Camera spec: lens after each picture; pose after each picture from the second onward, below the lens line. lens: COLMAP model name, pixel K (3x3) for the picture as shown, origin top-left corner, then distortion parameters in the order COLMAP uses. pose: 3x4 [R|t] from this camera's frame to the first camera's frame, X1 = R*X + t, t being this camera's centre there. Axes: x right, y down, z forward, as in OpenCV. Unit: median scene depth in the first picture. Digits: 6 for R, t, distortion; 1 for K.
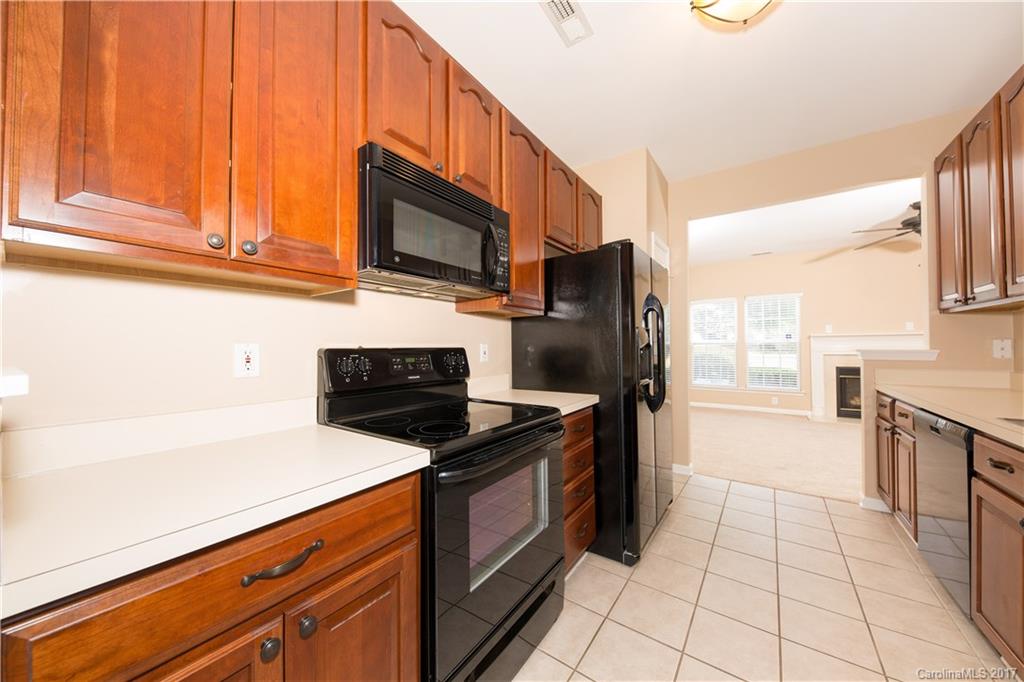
lens RADIAL K [[352.8, 0, 512.8], [0, 352.8, 342.0], [0, 0, 1]] dist [0.005488, -0.002894]
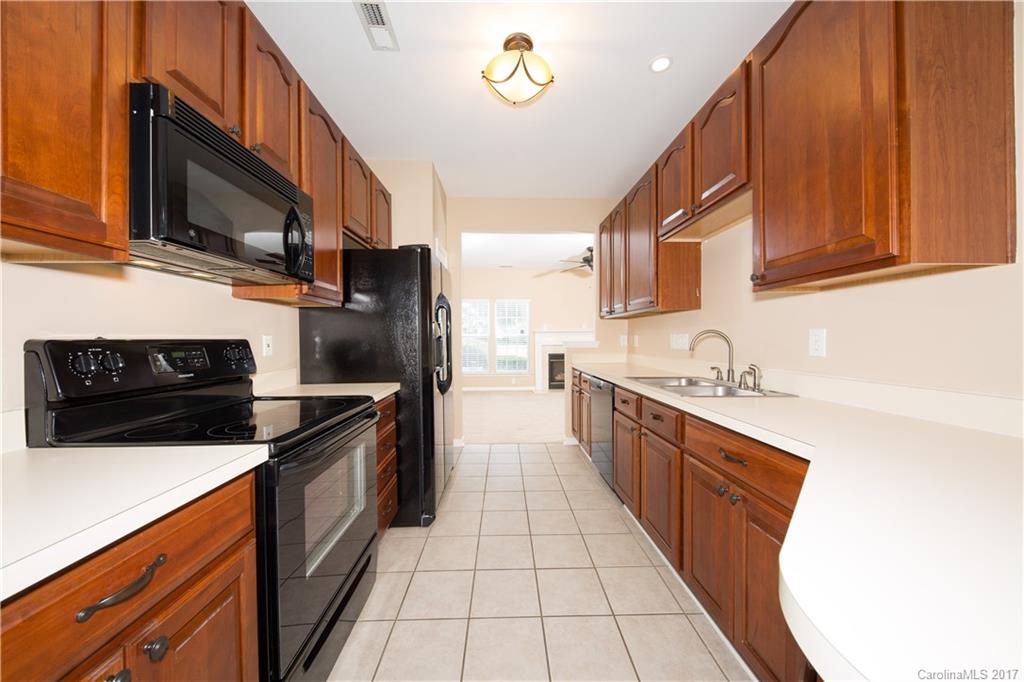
lens RADIAL K [[352.8, 0, 511.4], [0, 352.8, 342.7], [0, 0, 1]] dist [0.005488, -0.002894]
pose [[0.798396, -0.005232, 0.602110, -0.142473], [-0.007865, 0.999786, 0.019116, 0.002362], [-0.602081, -0.019998, 0.798184, -0.083508]]
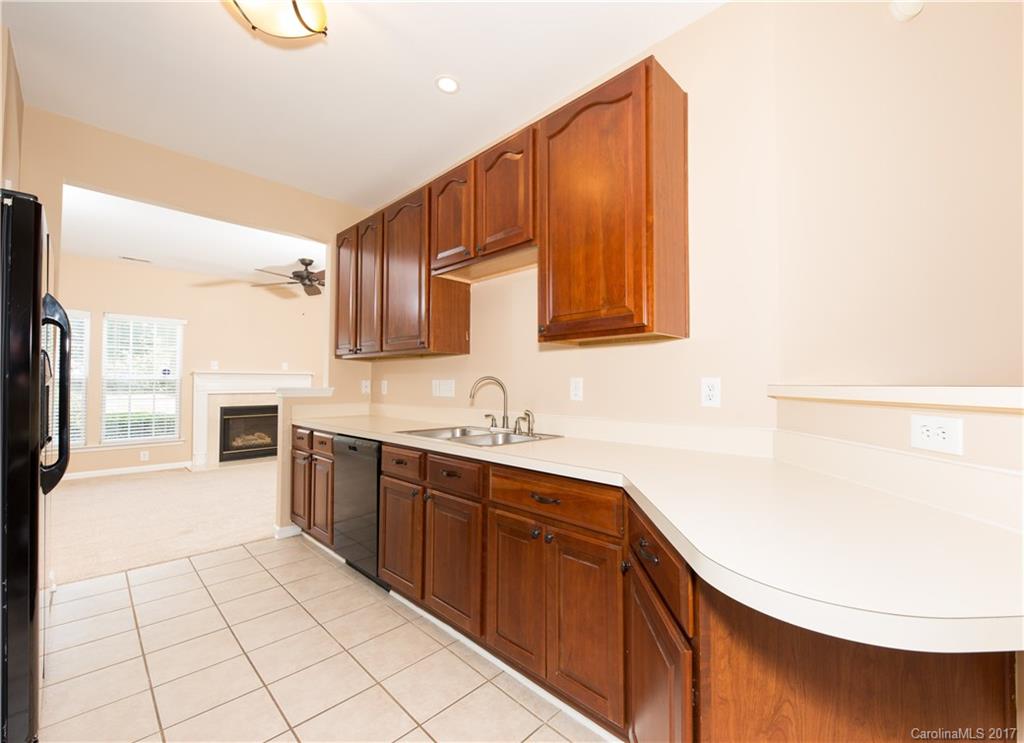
lens RADIAL K [[429.6, 0, 549.2], [0, 429.6, 374.2], [0, 0, 1]] dist [0.005081, 0.000685]
pose [[0.124174, 0.029373, 0.991826, -0.252321], [-0.016945, 0.999479, -0.027478, 0.004536], [-0.992116, -0.013395, 0.124607, 0.073766]]
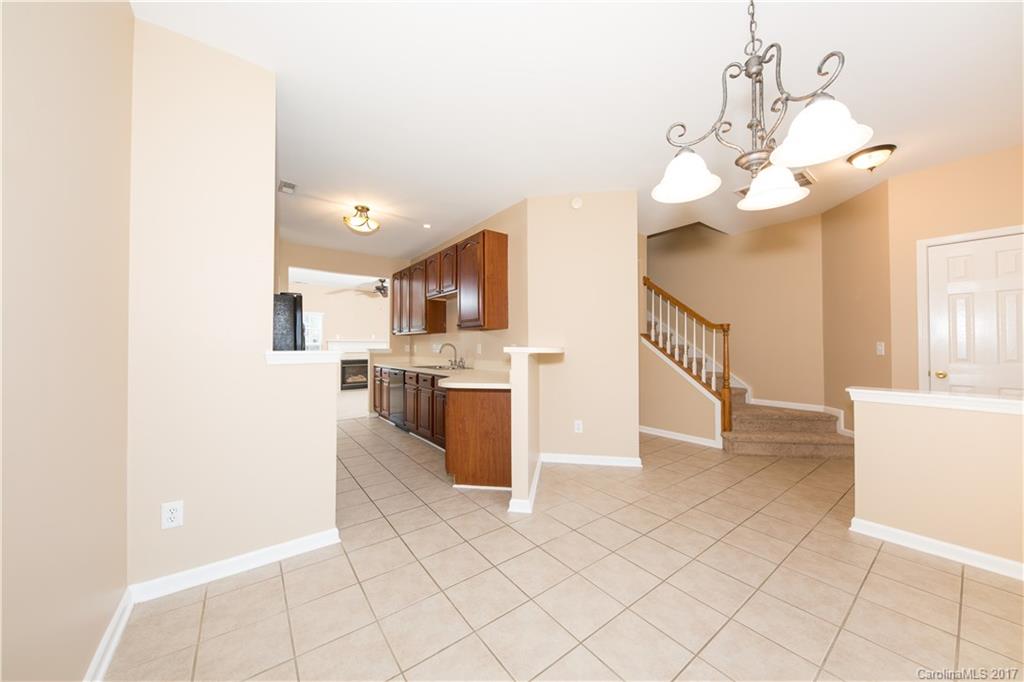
lens RADIAL K [[352.8, 0, 511.0], [0, 352.8, 342.6], [0, 0, 1]] dist [0.005488, -0.002894]
pose [[0.308846, 0.016404, 0.950970, -1.203233], [-0.013297, 0.999828, -0.012928, 0.000210], [-0.951019, -0.008652, 0.309011, -0.763192]]
